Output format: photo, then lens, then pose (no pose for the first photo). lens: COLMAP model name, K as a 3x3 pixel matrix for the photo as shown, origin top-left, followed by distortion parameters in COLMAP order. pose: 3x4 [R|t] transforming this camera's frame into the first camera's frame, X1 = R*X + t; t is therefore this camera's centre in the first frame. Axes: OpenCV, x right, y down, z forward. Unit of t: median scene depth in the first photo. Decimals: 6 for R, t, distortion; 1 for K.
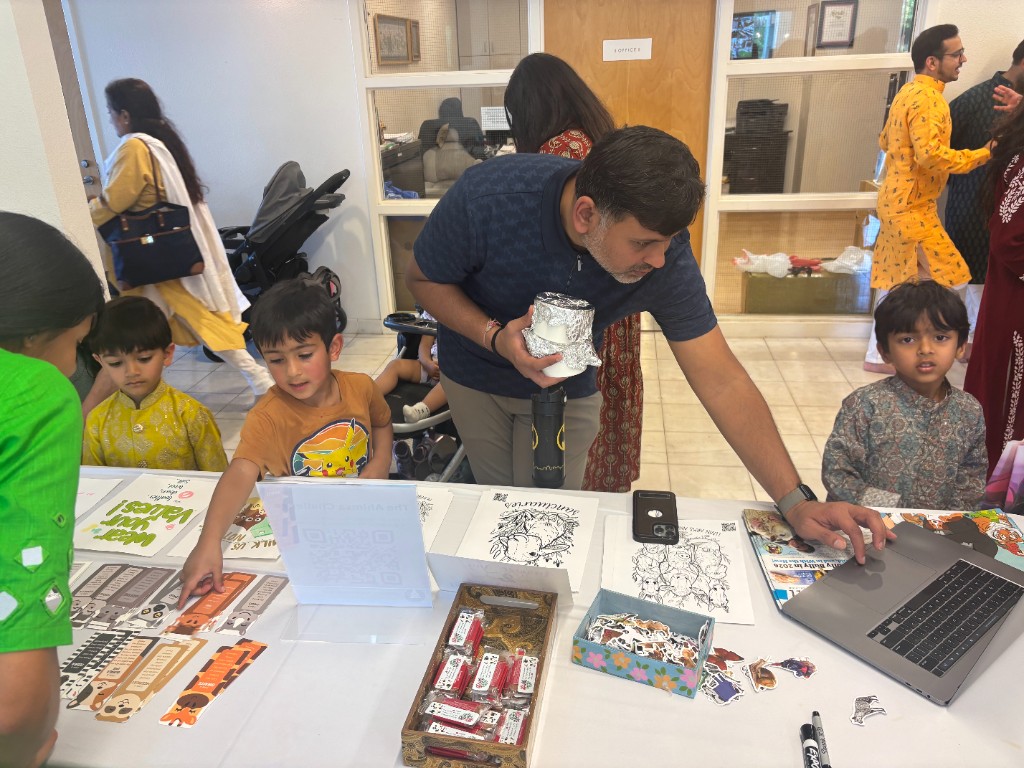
lens RADIAL K [[762.8, 0, 494.5], [0, 762.8, 380.5], [0, 0, 1]] dist [-0.003173, -0.003664]
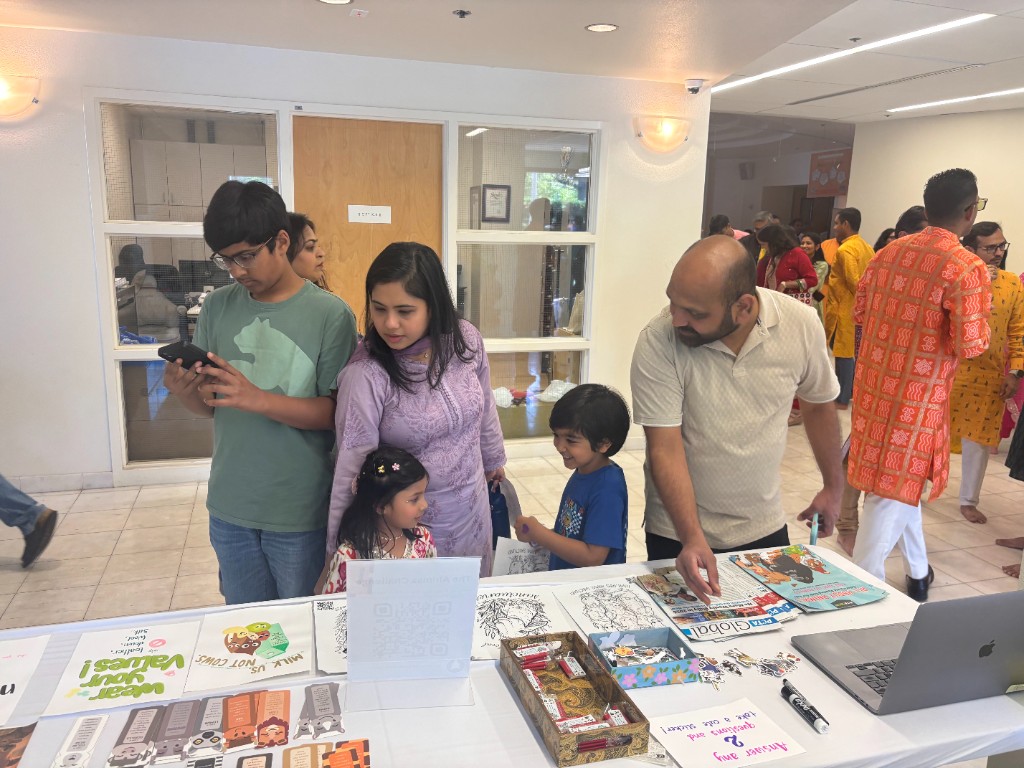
lens RADIAL K [[762.8, 0, 494.5], [0, 762.8, 380.5], [0, 0, 1]] dist [-0.003173, -0.003664]
pose [[0.892155, -0.025194, 0.451026, -0.177946], [0.108994, 0.980950, -0.160800, 0.011121], [-0.438383, 0.192617, 0.877906, -0.030032]]
